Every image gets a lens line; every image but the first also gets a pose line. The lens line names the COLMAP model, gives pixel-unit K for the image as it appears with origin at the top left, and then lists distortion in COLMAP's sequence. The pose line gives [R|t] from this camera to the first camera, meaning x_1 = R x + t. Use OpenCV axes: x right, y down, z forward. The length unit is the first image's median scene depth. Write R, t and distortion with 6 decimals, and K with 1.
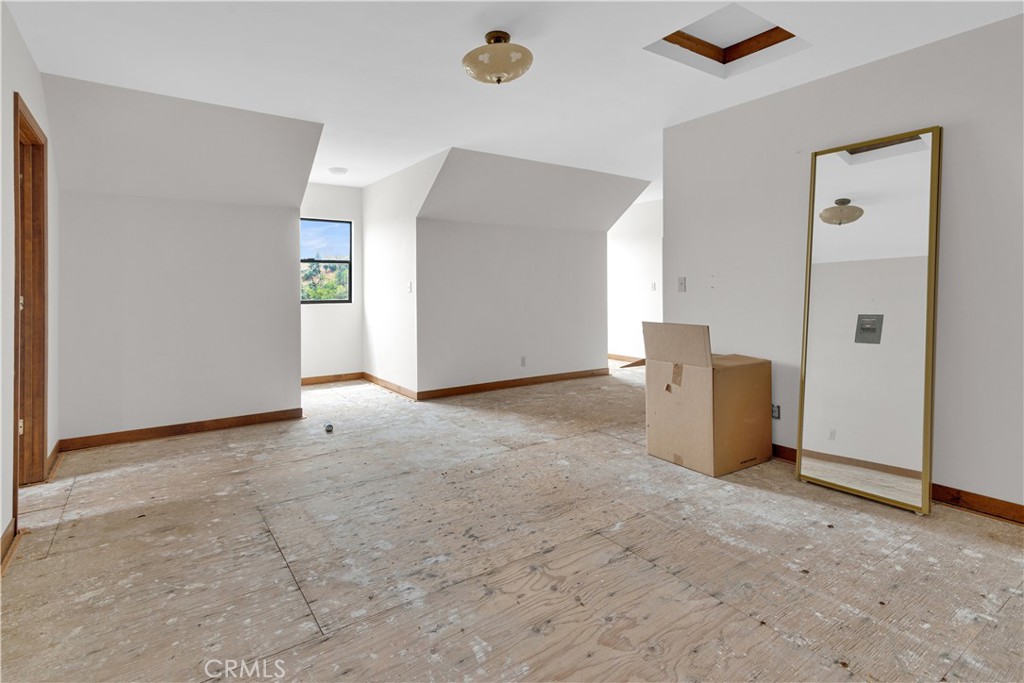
lens RADIAL K [[511.4, 0, 512.9], [0, 511.4, 311.0], [0, 0, 1]] dist [0.000900, 0.000721]
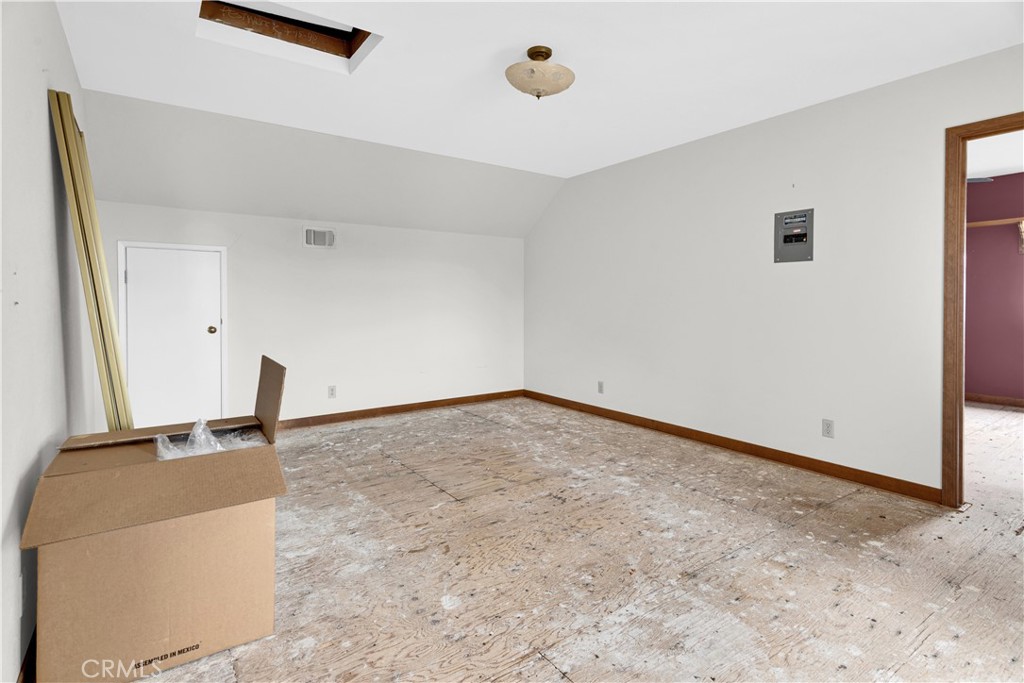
lens RADIAL K [[511.4, 0, 512.9], [0, 511.4, 311.0], [0, 0, 1]] dist [0.000900, 0.000721]
pose [[-0.999939, 0.009207, -0.006155, 0.037042], [0.008782, 0.997790, 0.065869, -0.103800], [0.006748, 0.065811, -0.997809, 2.194763]]
